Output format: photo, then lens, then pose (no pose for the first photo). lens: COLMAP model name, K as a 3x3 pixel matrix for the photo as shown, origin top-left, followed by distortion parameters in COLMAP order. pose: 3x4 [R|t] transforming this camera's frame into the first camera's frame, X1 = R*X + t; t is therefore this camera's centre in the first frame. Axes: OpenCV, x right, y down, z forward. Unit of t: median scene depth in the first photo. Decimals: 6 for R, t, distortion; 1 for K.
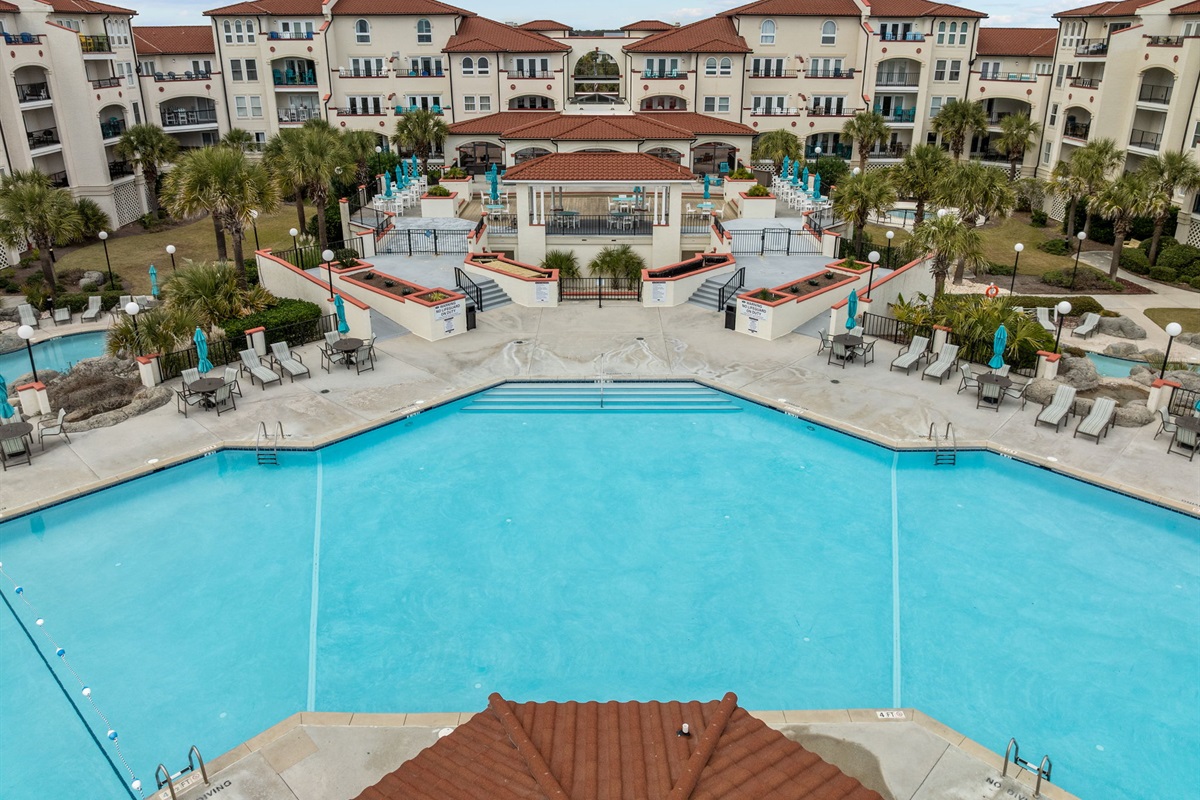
lens RADIAL K [[824.5, 0, 600.0], [0, 824.5, 400.0], [0, 0, 1]] dist [-0.005799, -0.003538]
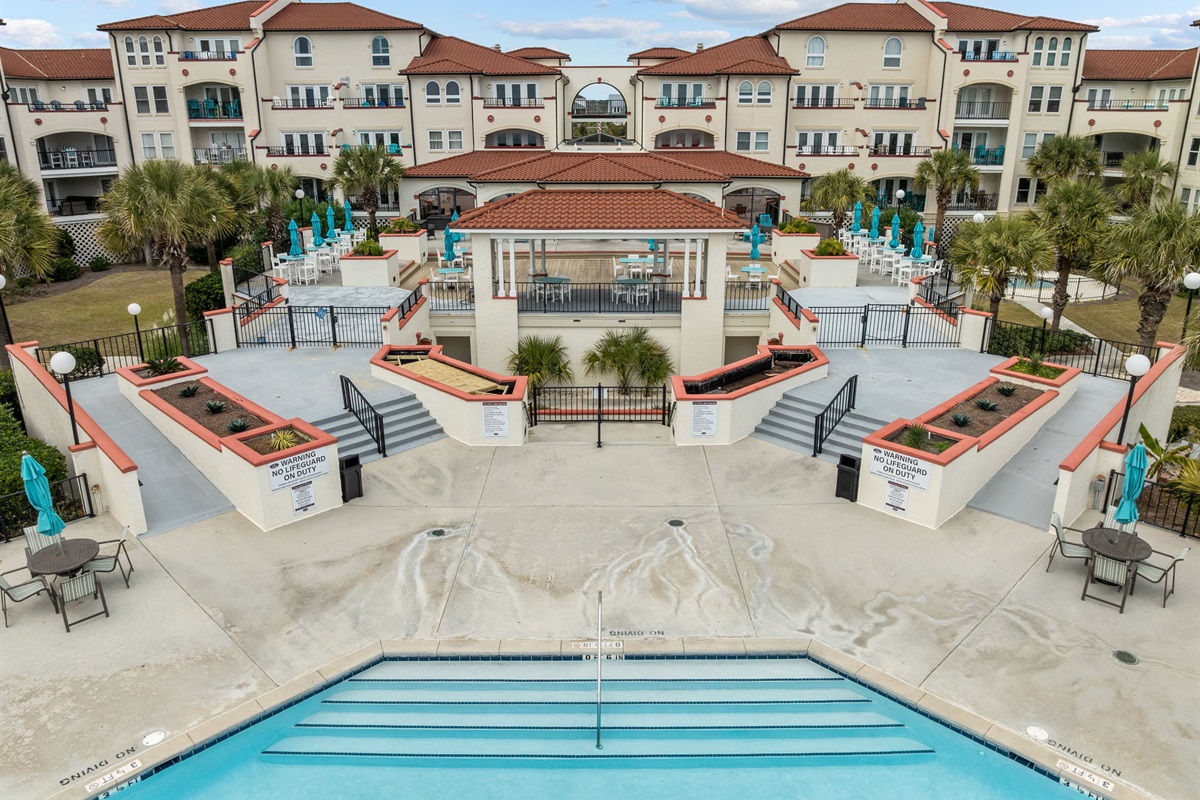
lens RADIAL K [[851.9, 0, 600.1], [0, 851.9, 446.5], [0, 0, 1]] dist [-0.004706, 0.000566]
pose [[0.999985, 0.000478, -0.005373, 0.002032], [-0.000640, 0.999548, -0.030065, -0.048874], [0.005356, 0.030068, 0.999533, 0.216356]]
